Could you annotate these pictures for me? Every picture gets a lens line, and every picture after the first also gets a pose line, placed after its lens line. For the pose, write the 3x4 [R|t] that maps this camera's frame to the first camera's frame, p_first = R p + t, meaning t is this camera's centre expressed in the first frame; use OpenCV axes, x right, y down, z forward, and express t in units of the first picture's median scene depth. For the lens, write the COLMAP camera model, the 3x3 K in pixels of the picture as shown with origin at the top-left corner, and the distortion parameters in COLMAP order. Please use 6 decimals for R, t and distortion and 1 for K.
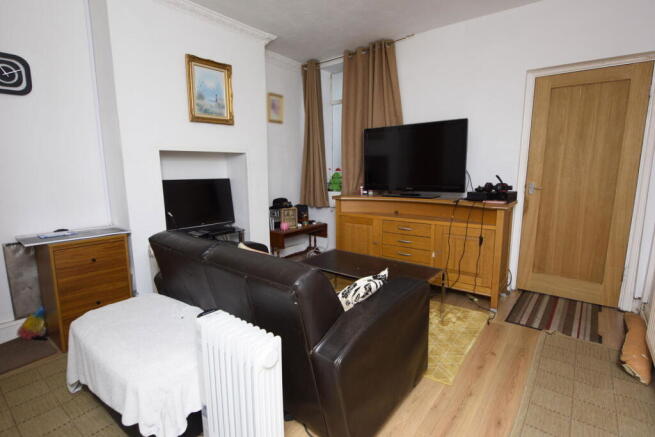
lens RADIAL K [[343.6, 0, 327.9], [0, 343.6, 219.5], [0, 0, 1]] dist [-0.005208, -0.003608]
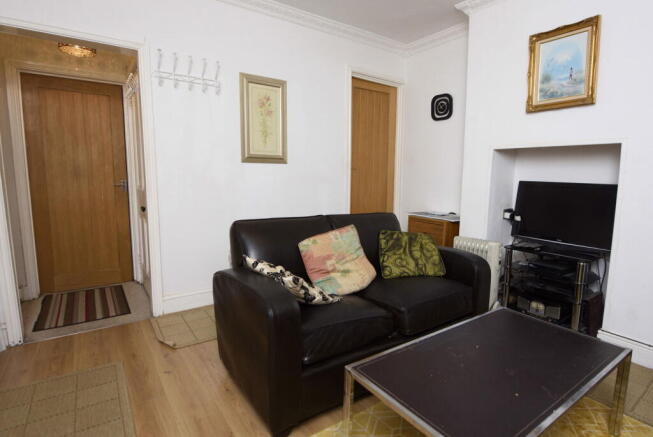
lens RADIAL K [[342.6, 0, 327.7], [0, 342.6, 216.0], [0, 0, 1]] dist [-0.005208, -0.003608]
pose [[-0.285650, 0.126874, -0.949899, 0.565806], [-0.162312, 0.970472, 0.178432, -0.102237], [0.944489, 0.205150, -0.256622, 0.766195]]
